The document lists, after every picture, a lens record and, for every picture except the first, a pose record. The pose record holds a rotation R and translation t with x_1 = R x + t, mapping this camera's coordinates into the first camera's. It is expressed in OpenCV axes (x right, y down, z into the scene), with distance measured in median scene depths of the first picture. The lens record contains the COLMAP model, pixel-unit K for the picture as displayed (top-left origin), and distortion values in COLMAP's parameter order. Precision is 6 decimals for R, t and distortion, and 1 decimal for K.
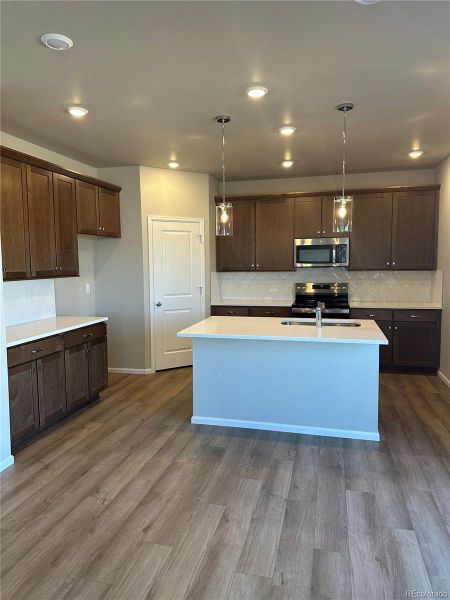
lens RADIAL K [[424.6, 0, 219.5], [0, 424.6, 296.6], [0, 0, 1]] dist [0.051198, -0.041275]
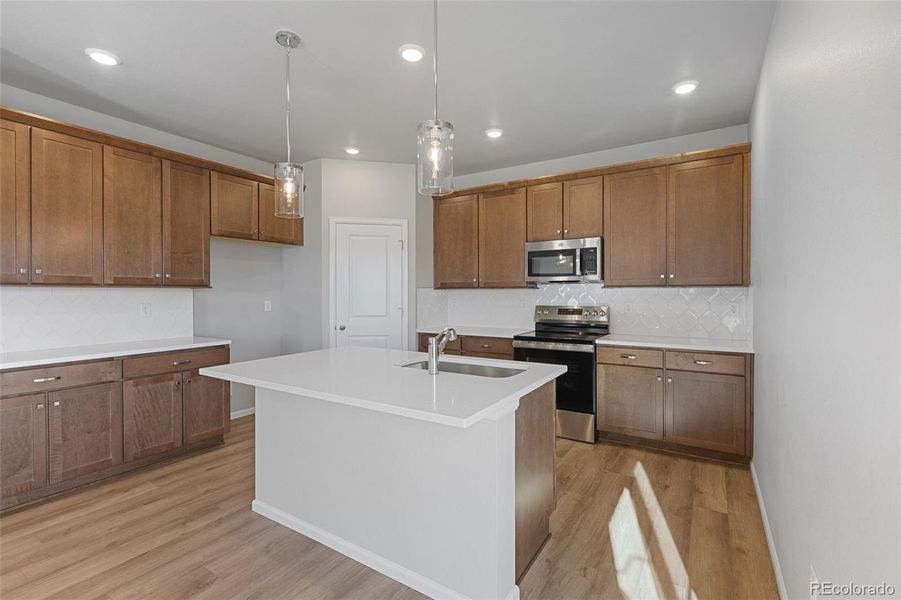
lens RADIAL K [[406.5, 0, 454.3], [0, 406.5, 297.1], [0, 0, 1]] dist [-0.000363, -0.000009]
pose [[0.951272, 0.012397, -0.308104, 0.354975], [-0.034264, 0.997253, -0.065664, 0.004732], [0.306444, 0.073021, 0.949084, 0.420334]]
